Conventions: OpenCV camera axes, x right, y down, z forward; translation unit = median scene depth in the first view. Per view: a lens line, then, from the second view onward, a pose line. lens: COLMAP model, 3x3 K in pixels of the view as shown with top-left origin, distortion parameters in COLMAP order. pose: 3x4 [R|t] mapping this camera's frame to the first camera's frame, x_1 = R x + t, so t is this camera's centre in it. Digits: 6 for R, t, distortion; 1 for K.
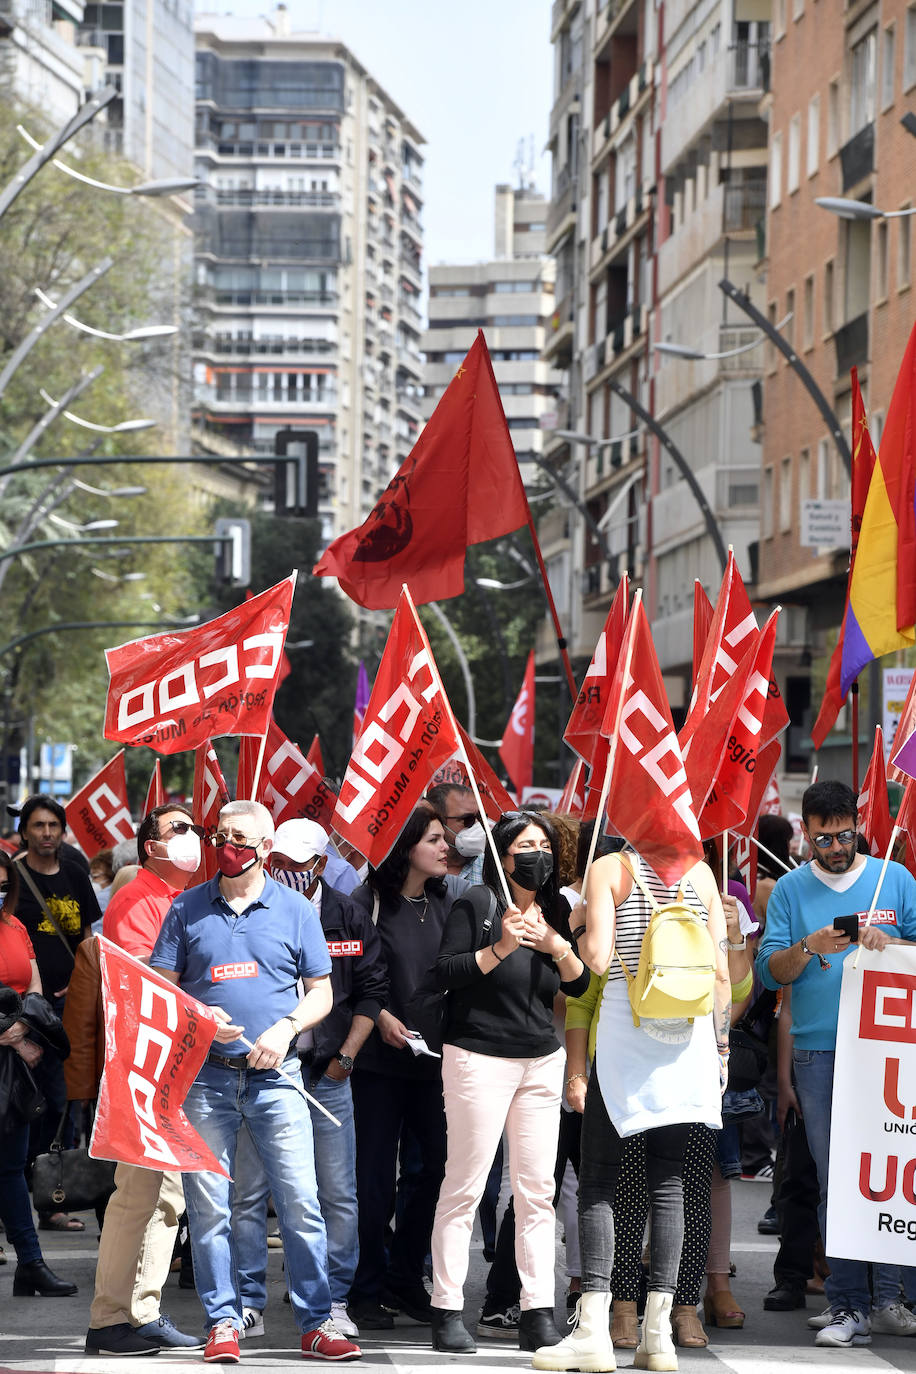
lens RADIAL K [[3663.5, 0, 456.6], [0, 3663.5, 695.0], [0, 0, 1]] dist [0.362309, 0.000000]
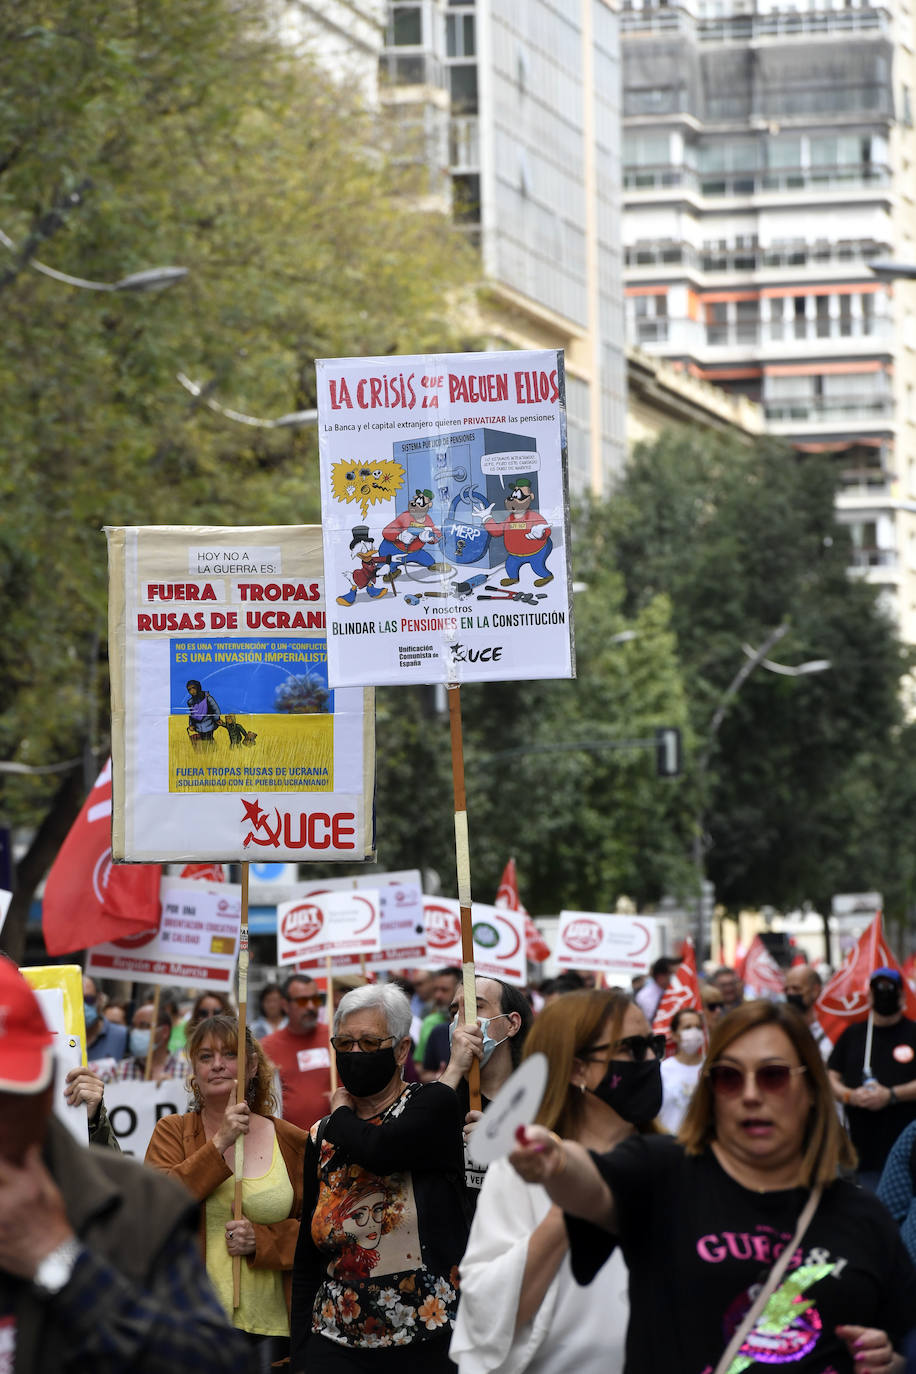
lens RADIAL K [[3663.5, 0, 453.2], [0, 3663.5, 696.5], [0, 0, 1]] dist [0.362309, 0.000000]
pose [[0.983717, -0.041474, -0.174876, 0.002150], [0.032666, 0.998063, -0.052946, 0.015337], [0.176733, 0.046371, 0.983166, 0.353726]]
